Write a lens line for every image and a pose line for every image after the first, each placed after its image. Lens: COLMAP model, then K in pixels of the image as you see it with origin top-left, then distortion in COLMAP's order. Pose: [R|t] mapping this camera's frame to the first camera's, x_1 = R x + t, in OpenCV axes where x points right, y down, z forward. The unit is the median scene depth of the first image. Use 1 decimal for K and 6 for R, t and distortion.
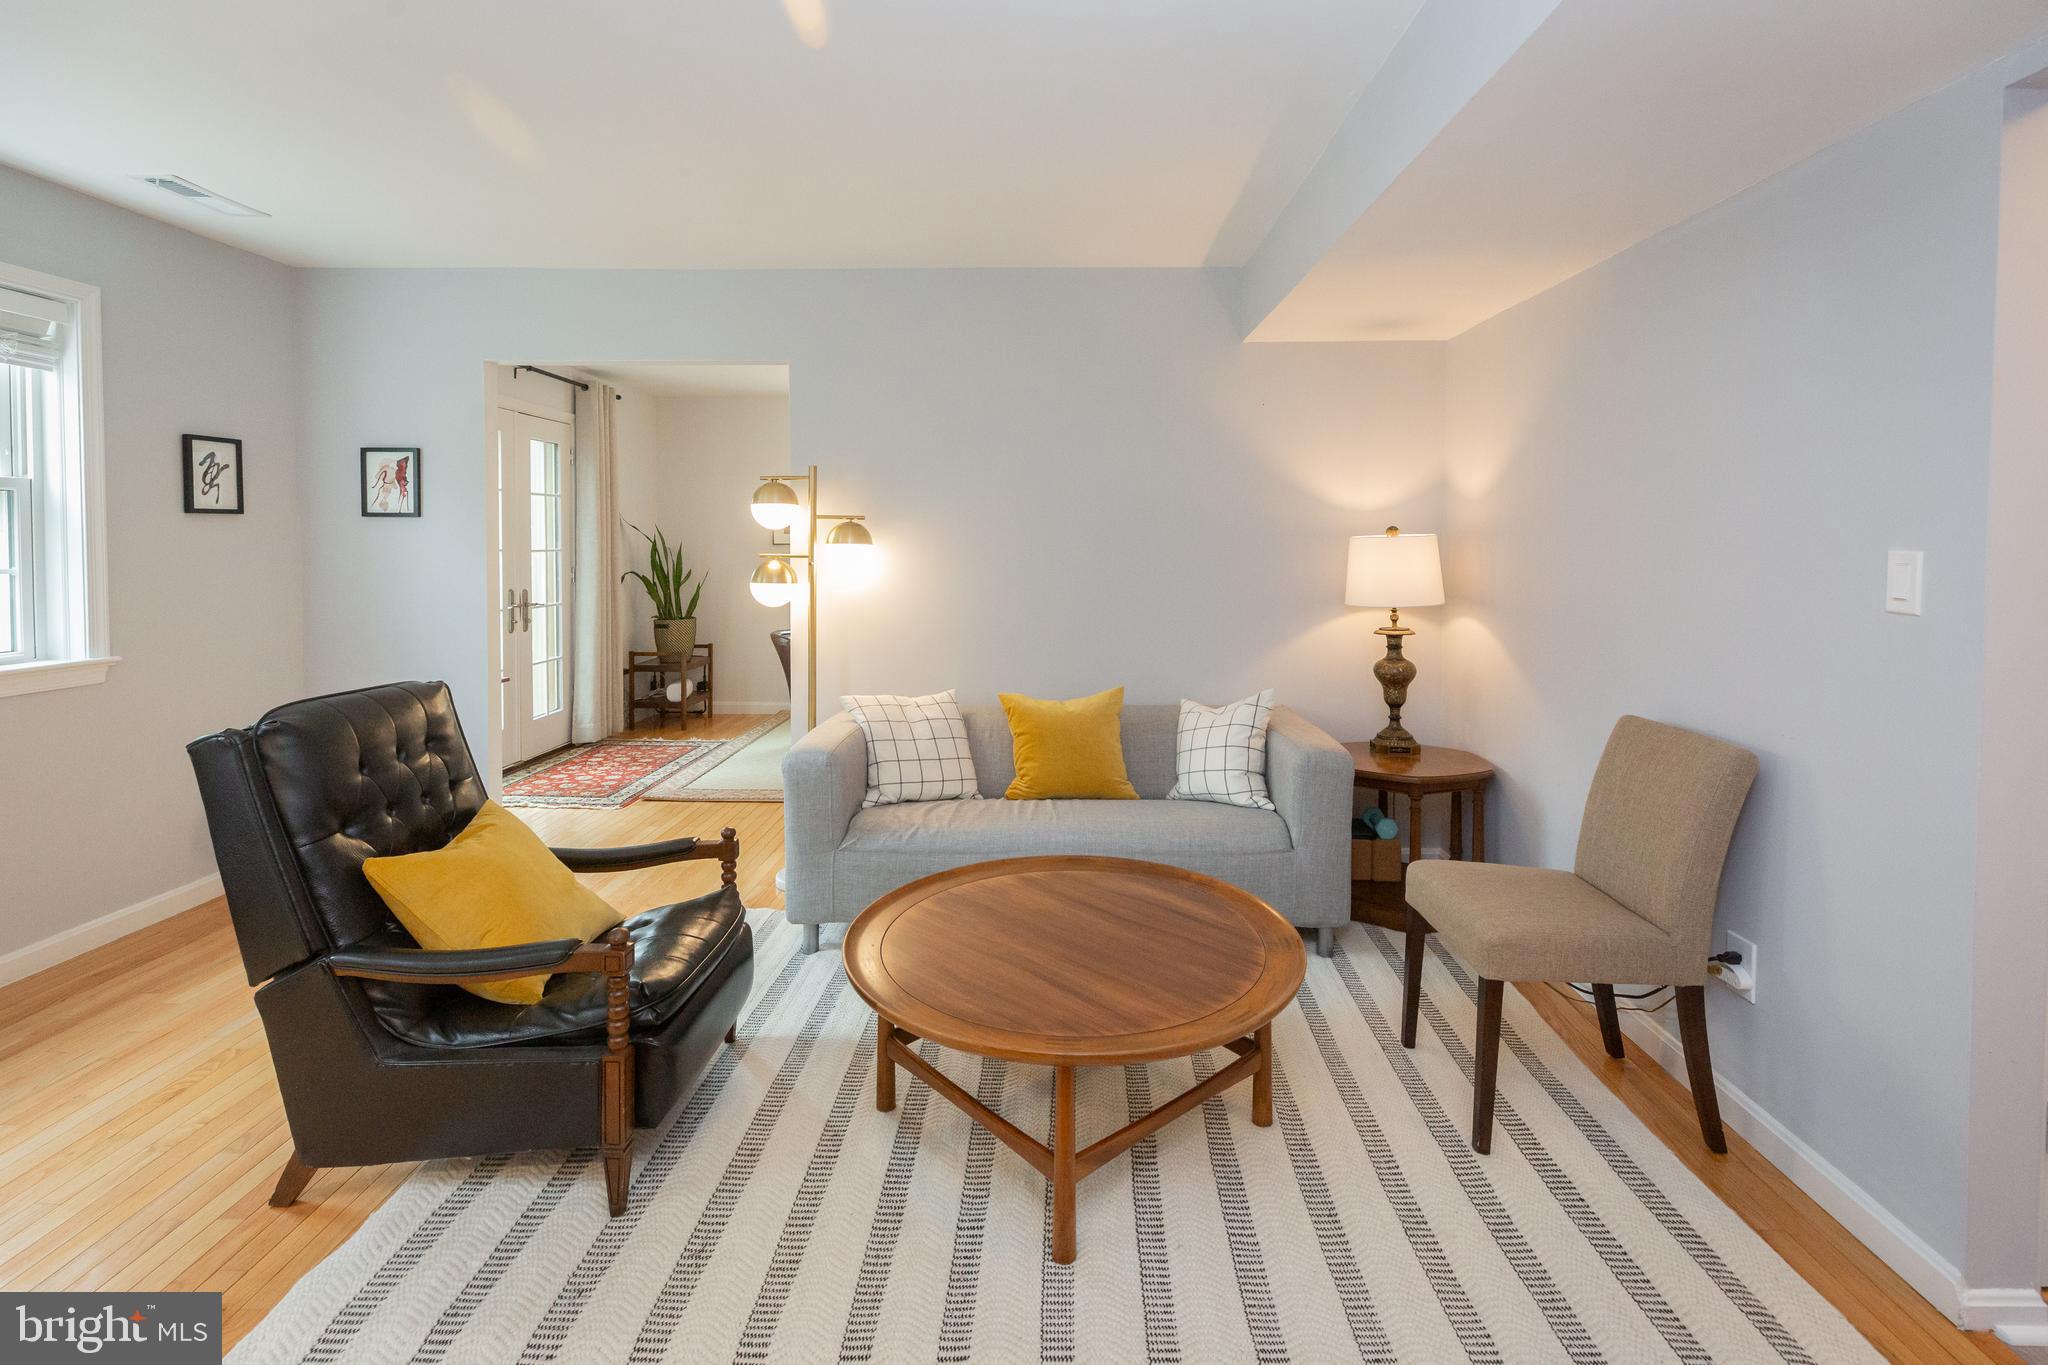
lens RADIAL K [[947.9, 0, 1066.4], [0, 947.9, 545.5], [0, 0, 1]] dist [0.006673, -0.001482]
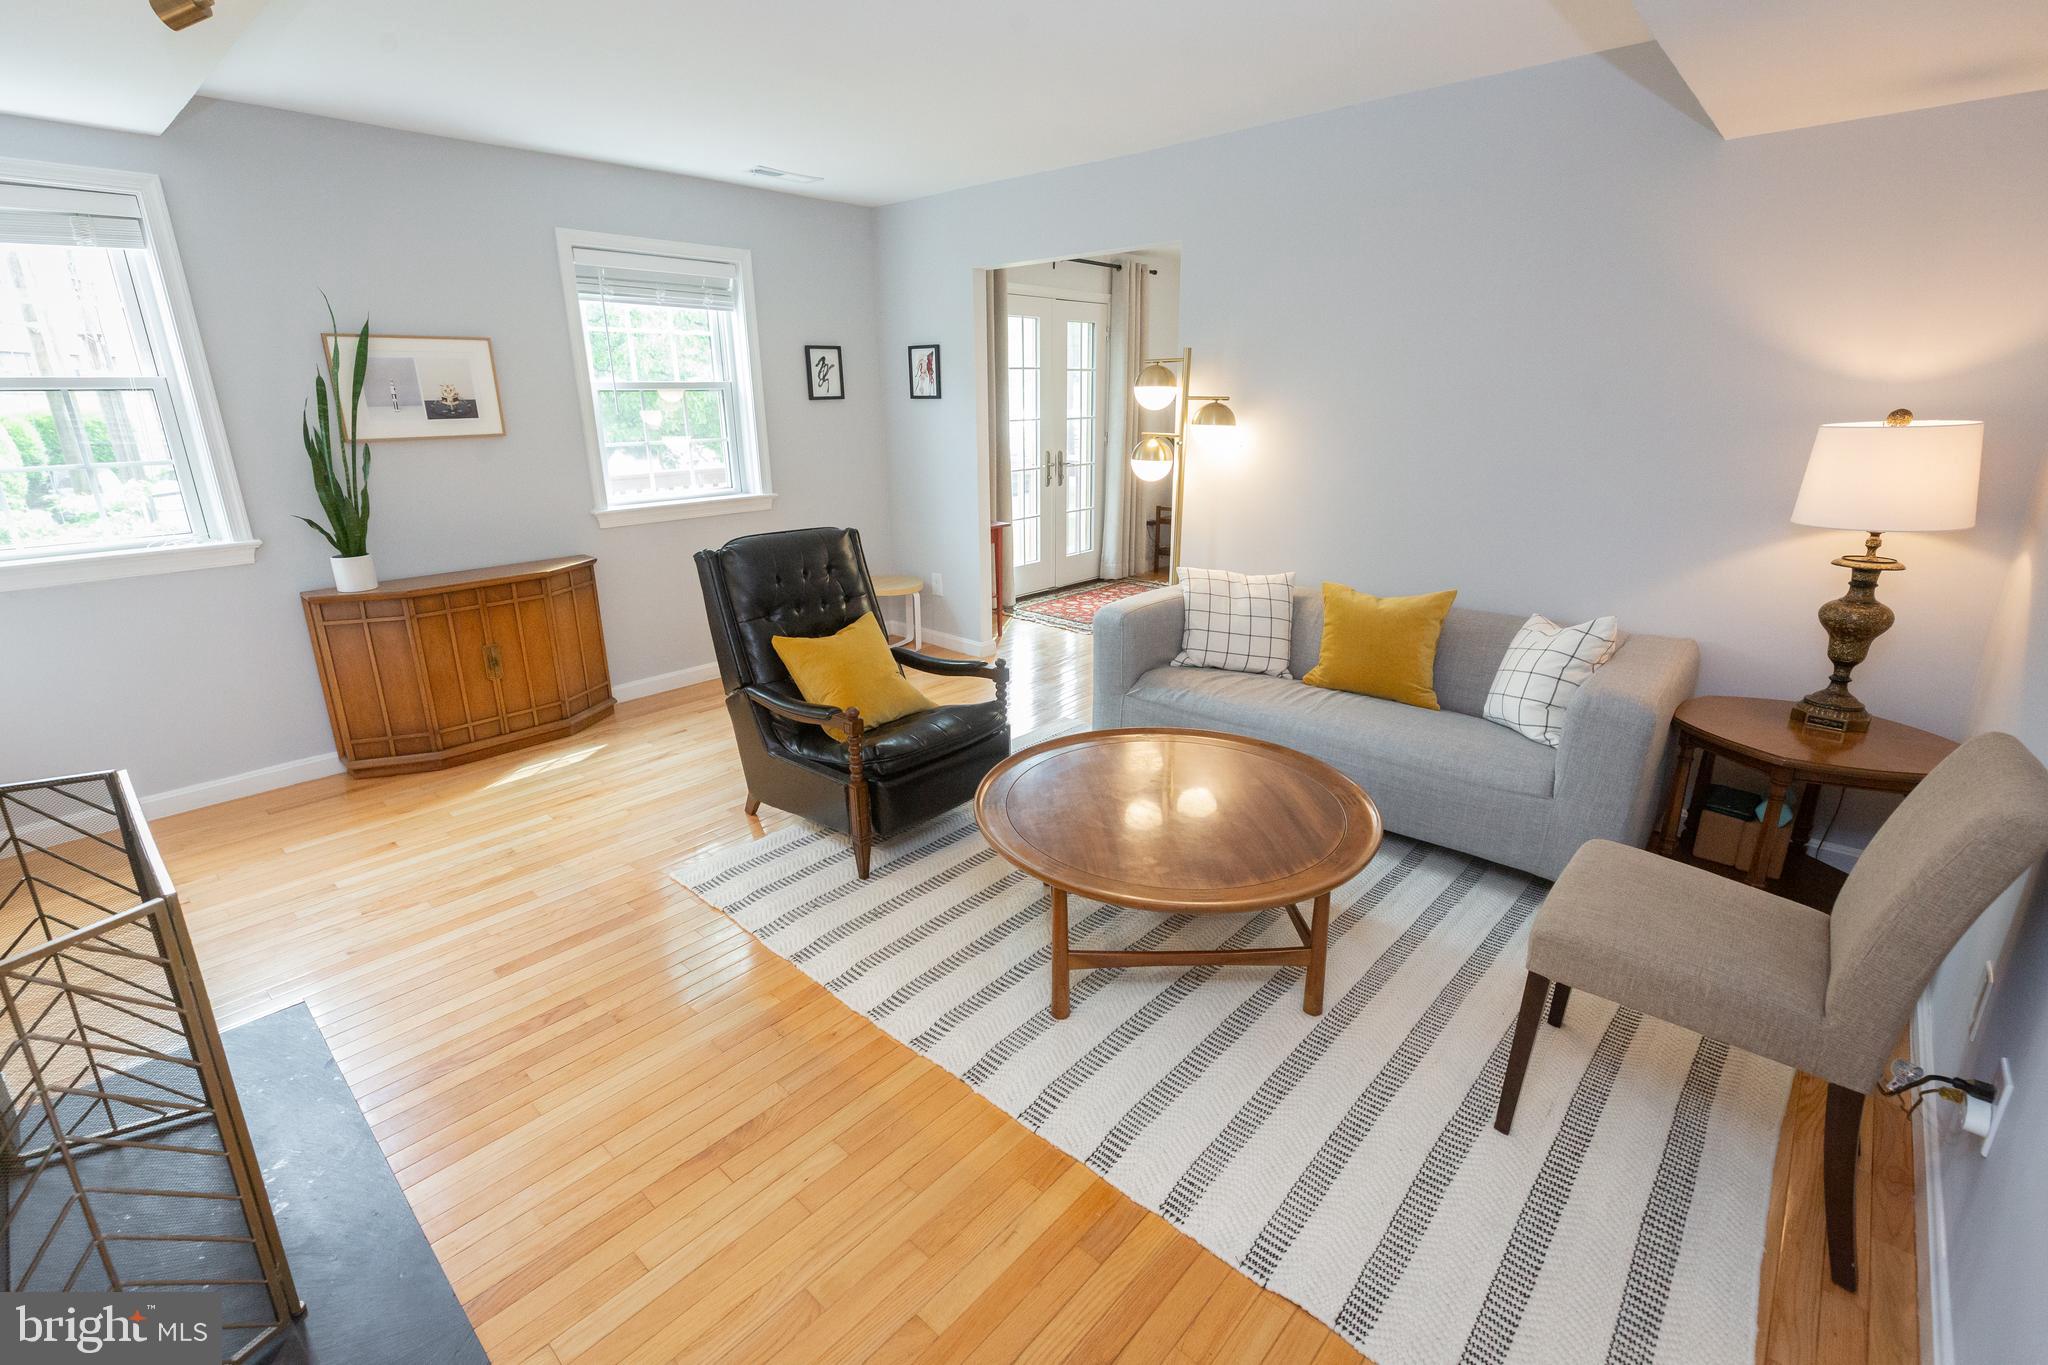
lens RADIAL K [[947.9, 0, 1047.3], [0, 947.9, 643.0], [0, 0, 1]] dist [0.006673, -0.001482]
pose [[0.749089, 0.163014, -0.642100, 0.370617], [0.007470, 0.967112, 0.254241, -0.038465], [0.662428, -0.195246, 0.723235, 0.073668]]
